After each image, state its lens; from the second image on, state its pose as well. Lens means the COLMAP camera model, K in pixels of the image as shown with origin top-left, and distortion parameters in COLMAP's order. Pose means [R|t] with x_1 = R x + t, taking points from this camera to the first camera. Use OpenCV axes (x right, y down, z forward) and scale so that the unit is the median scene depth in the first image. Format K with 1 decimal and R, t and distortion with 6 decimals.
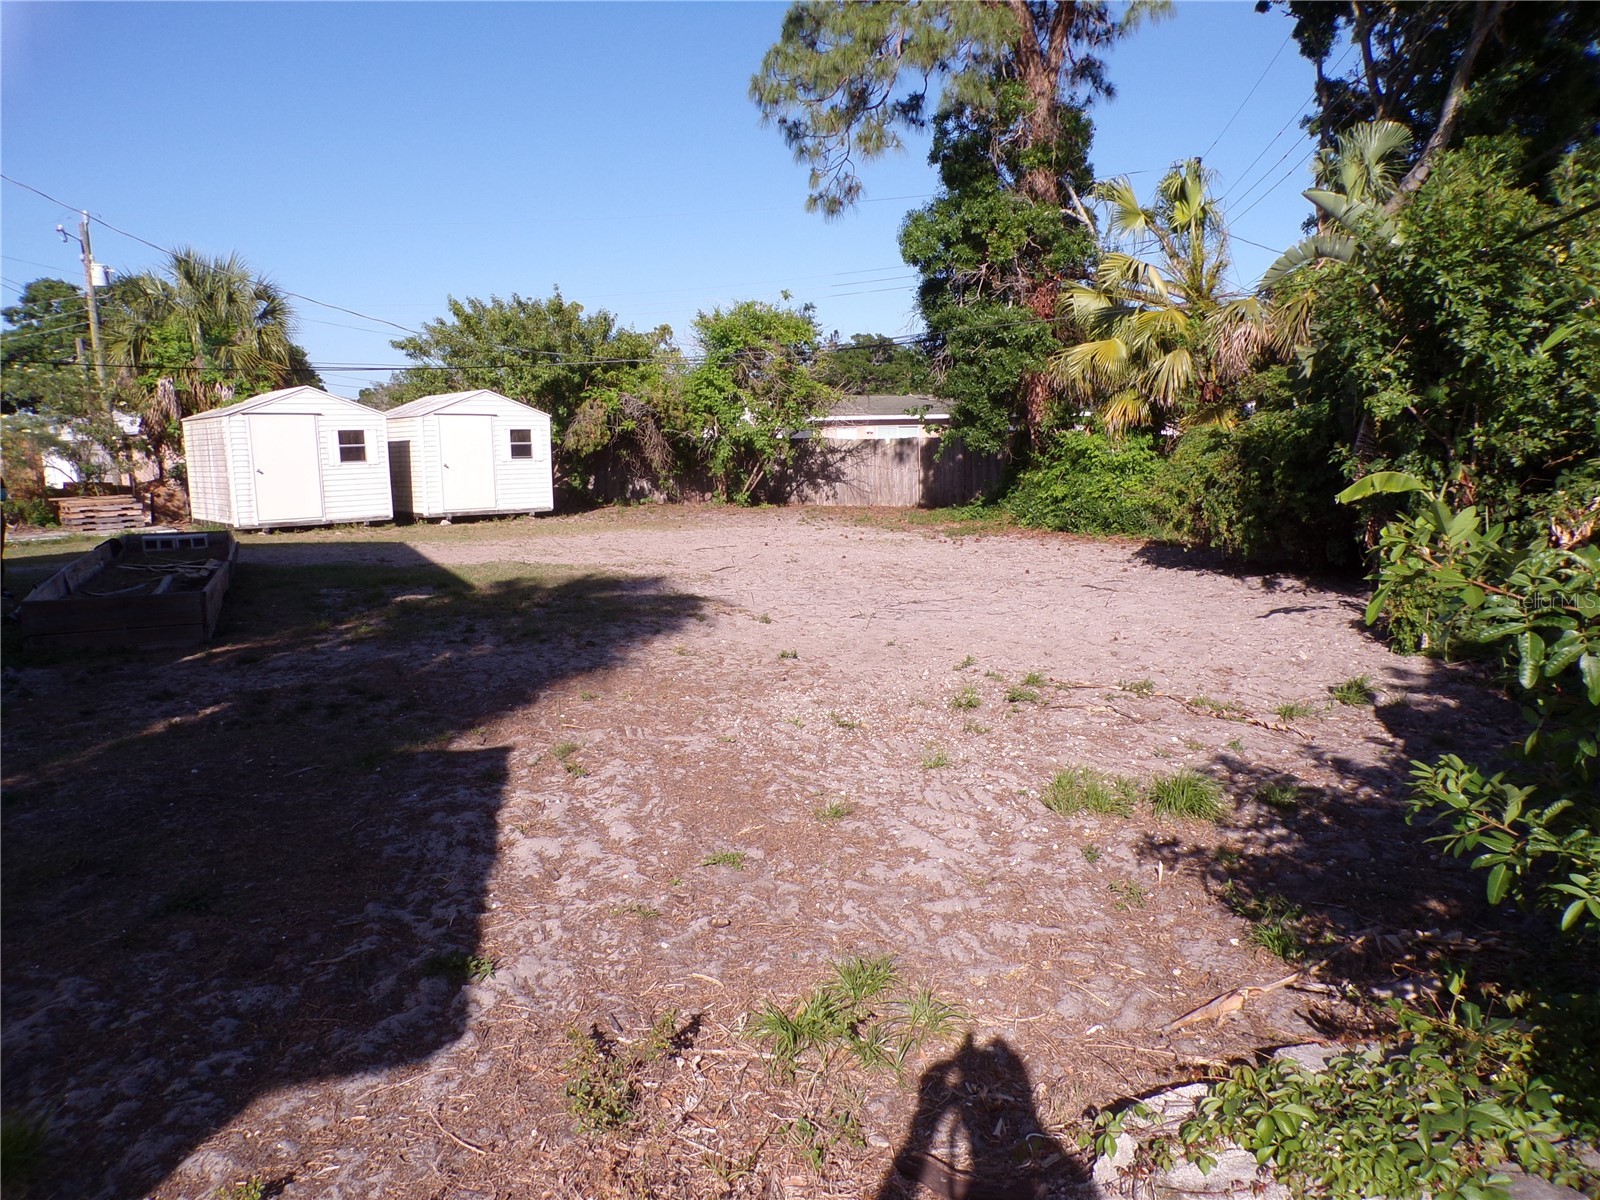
lens RADIAL K [[1116.7, 0, 800.0], [0, 1116.7, 600.0], [0, 0, 1]] dist [-0.019672, 0.007232]
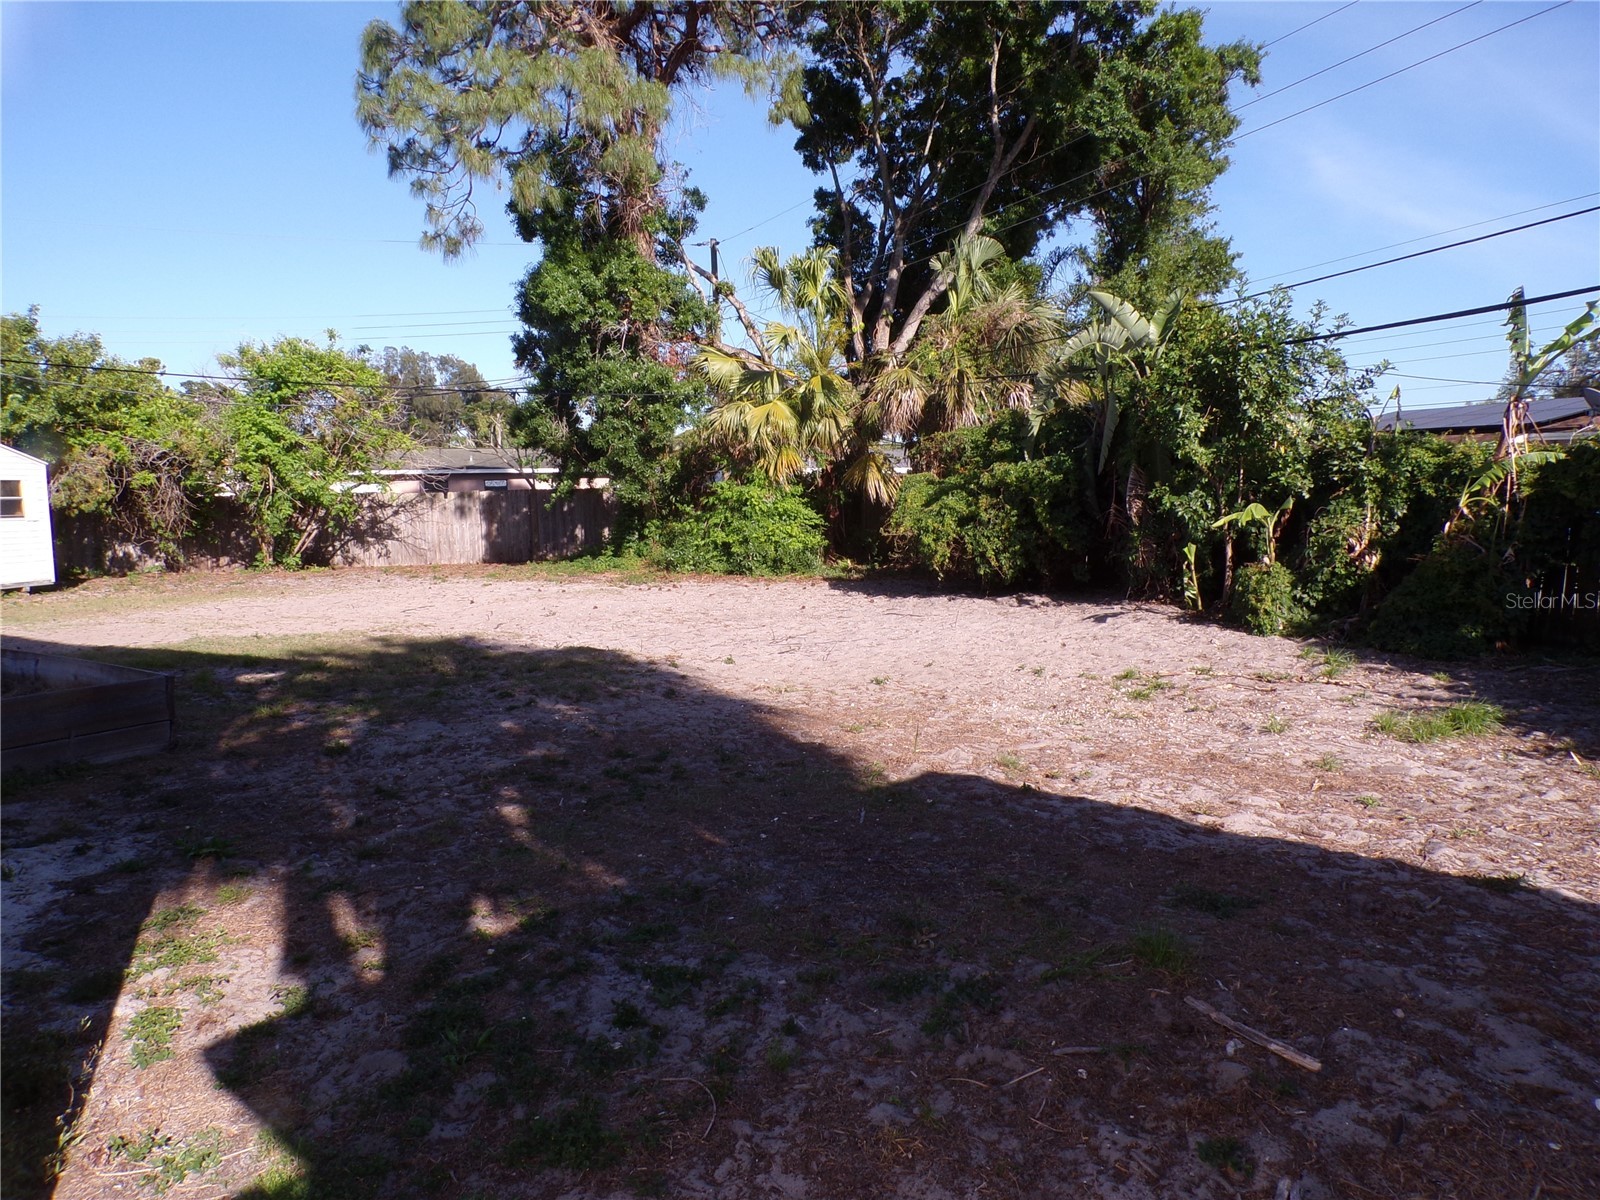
lens RADIAL K [[1116.7, 0, 800.0], [0, 1116.7, 600.0], [0, 0, 1]] dist [-0.019672, 0.007232]
pose [[0.814589, -0.058310, 0.577101, -0.235310], [0.089054, 0.995711, -0.025095, -0.003138], [-0.573162, 0.071835, 0.816287, 0.063477]]
